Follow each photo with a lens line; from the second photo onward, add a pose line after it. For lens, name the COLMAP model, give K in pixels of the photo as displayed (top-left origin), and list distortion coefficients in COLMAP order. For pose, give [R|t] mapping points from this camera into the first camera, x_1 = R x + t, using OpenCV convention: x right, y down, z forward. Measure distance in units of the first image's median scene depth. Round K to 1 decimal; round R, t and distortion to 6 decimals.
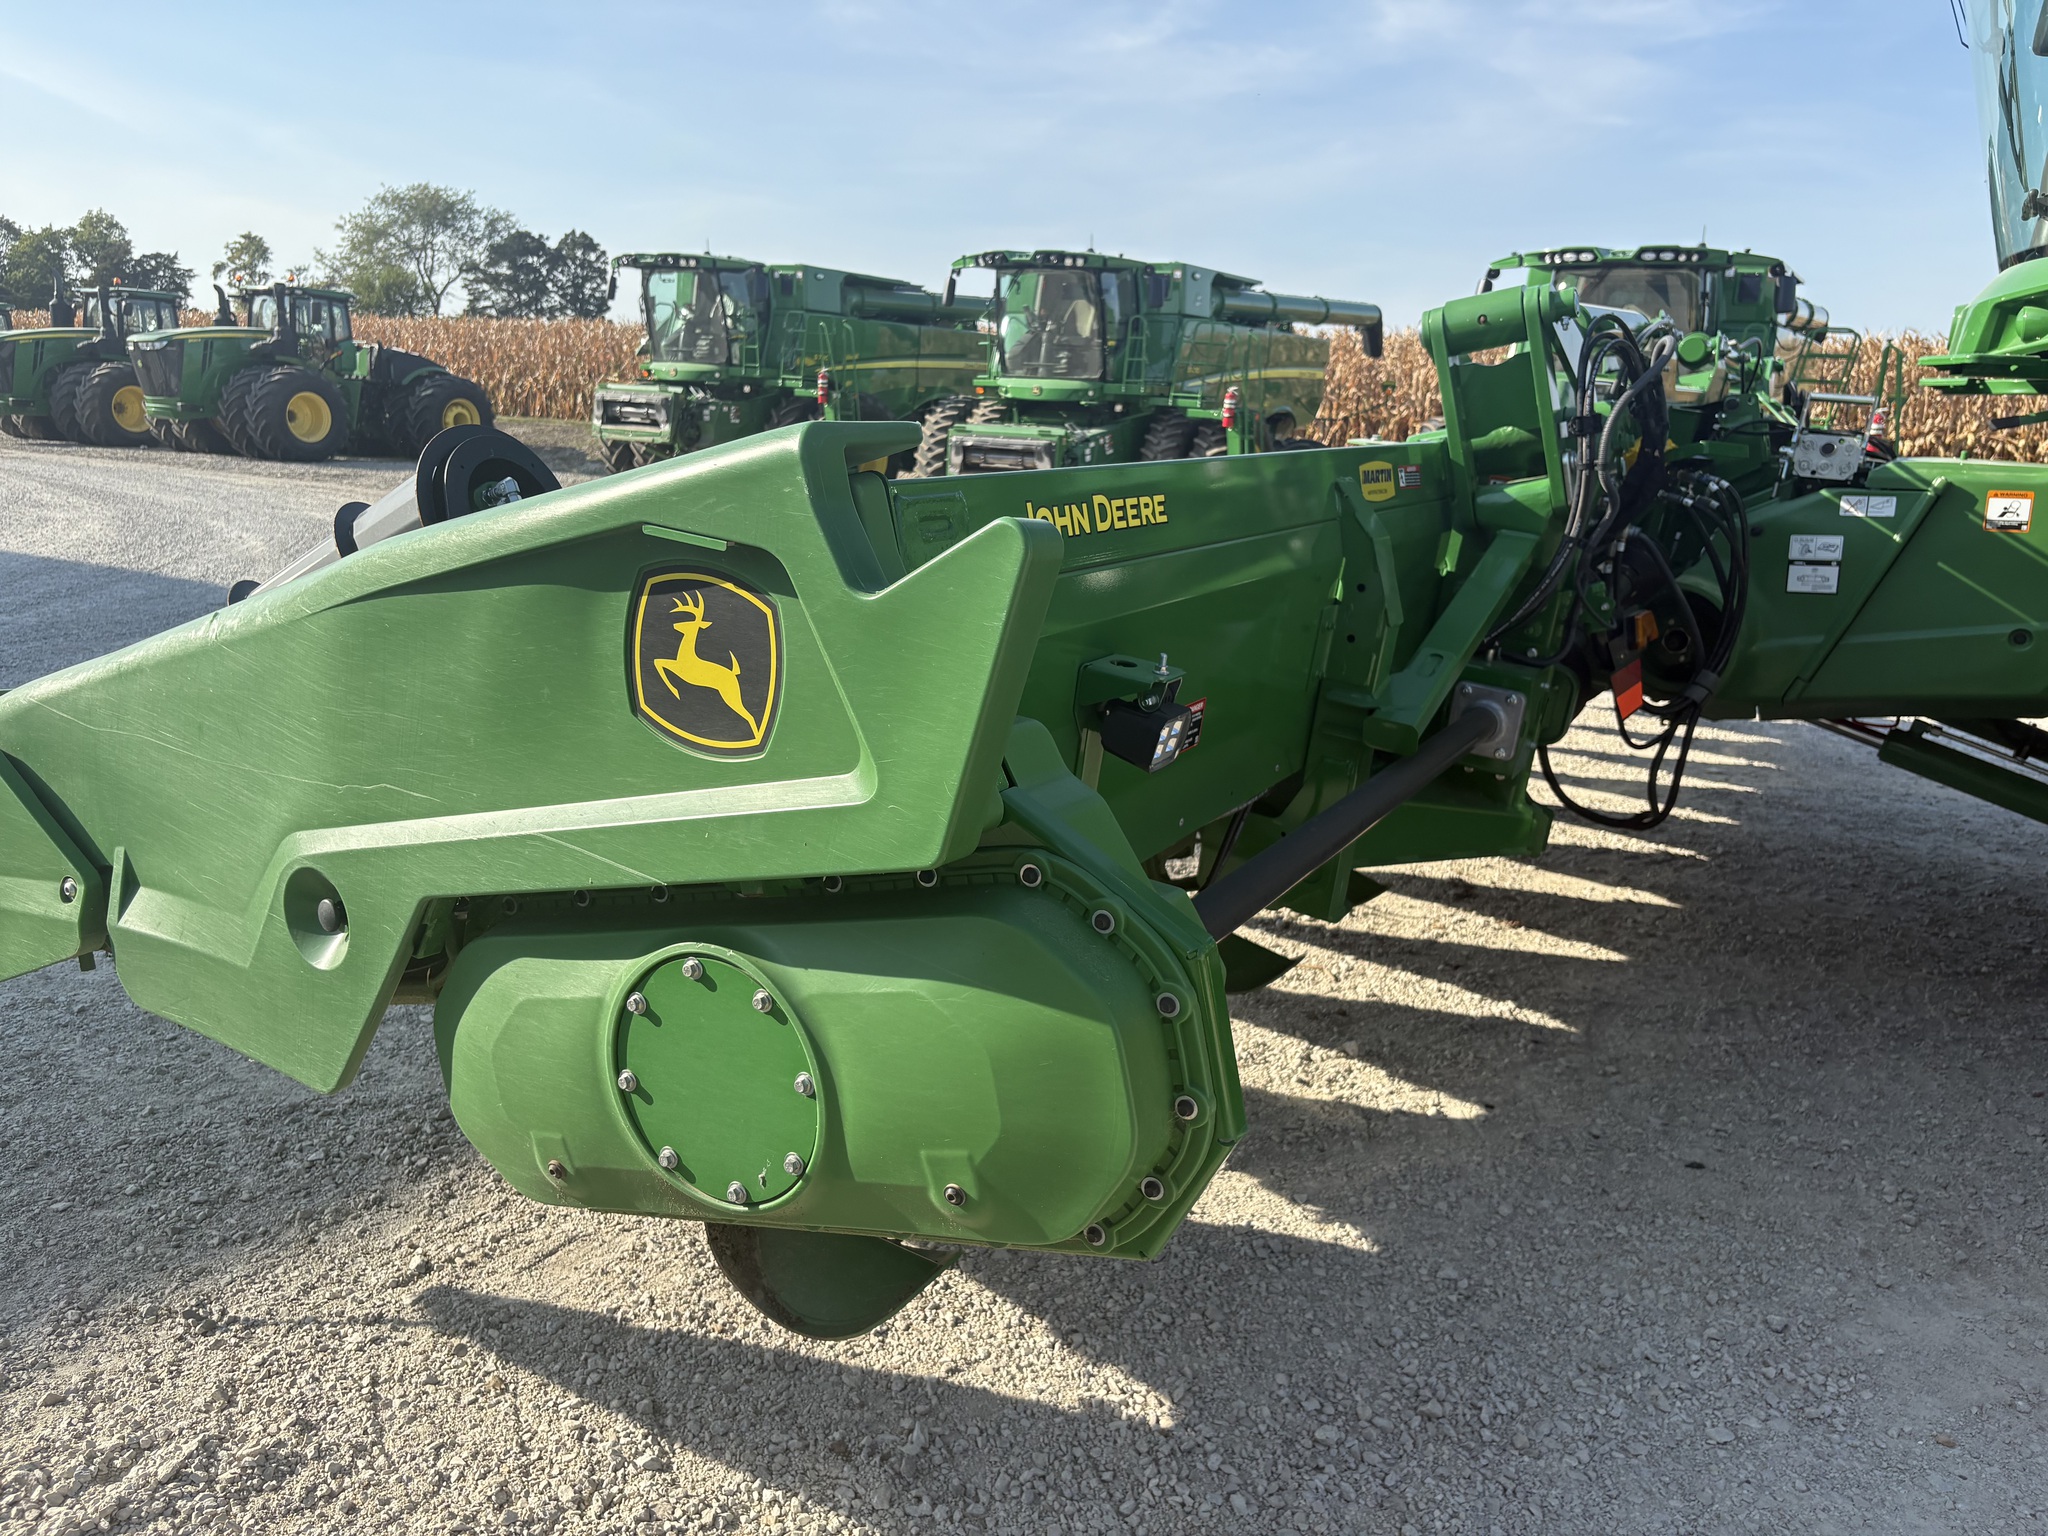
lens RADIAL K [[1601.9, 0, 996.2], [0, 1601.9, 774.7], [0, 0, 1]] dist [-0.002194, -0.005209]
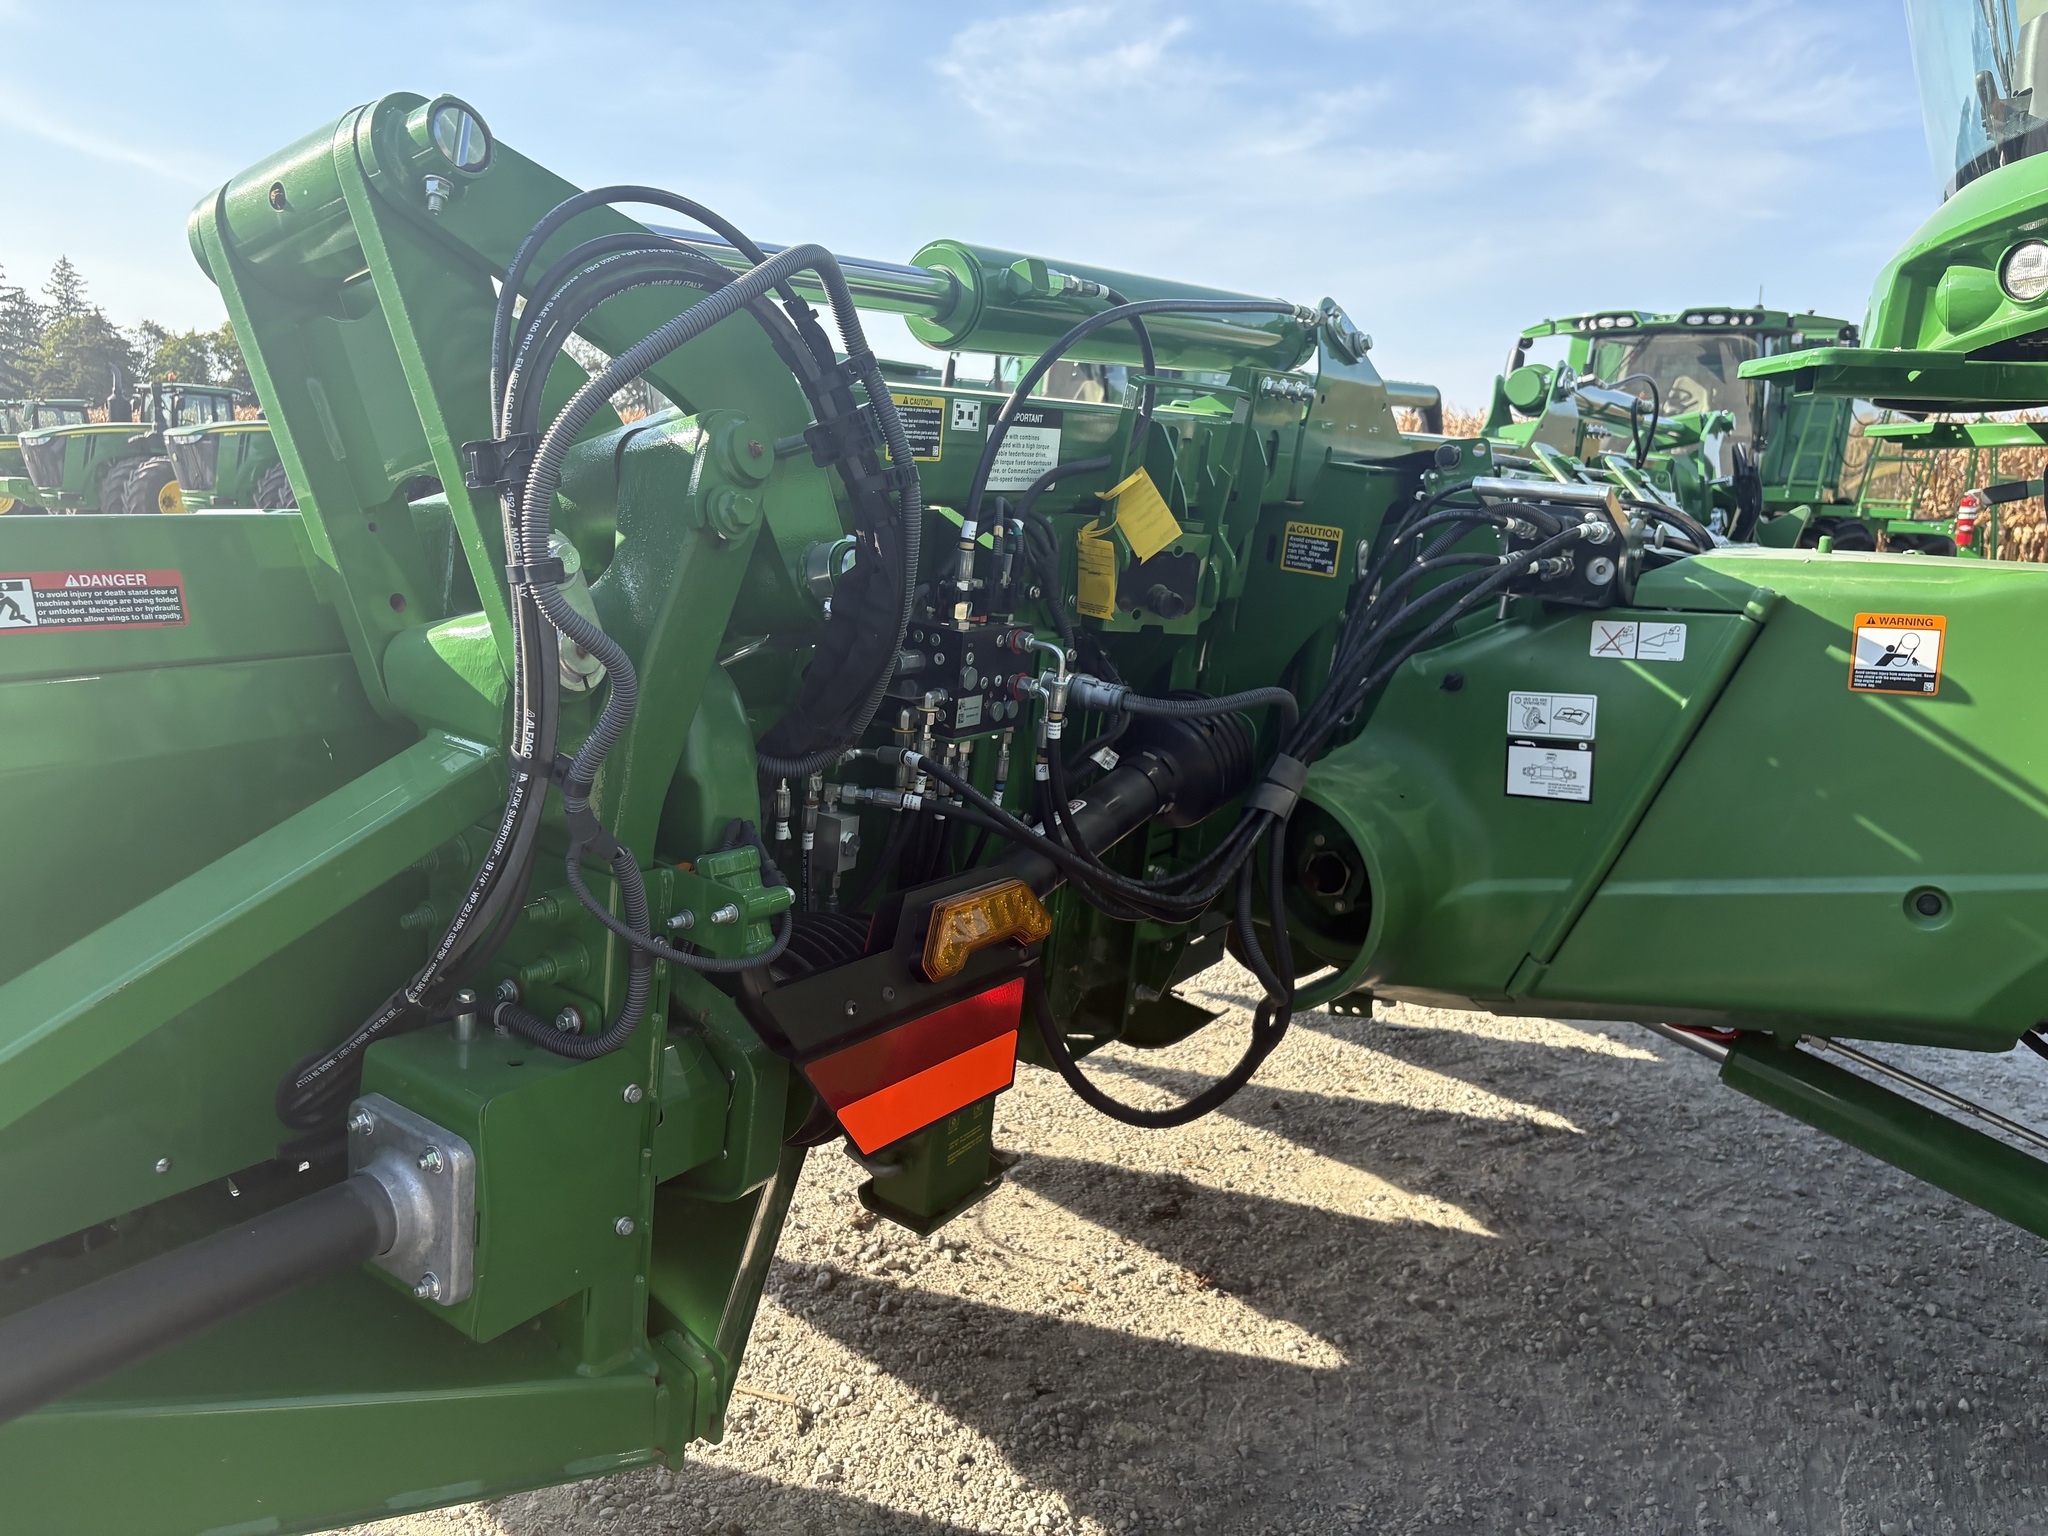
lens RADIAL K [[1536.0, 0, 1066.1], [0, 1536.0, 768.8], [0, 0, 1]] dist [-0.005902, -0.006496]
pose [[0.997705, 0.006805, -0.067374, 0.268978], [-0.010339, 0.998581, -0.052241, -0.066760], [0.066923, 0.052817, 0.996359, 0.334471]]
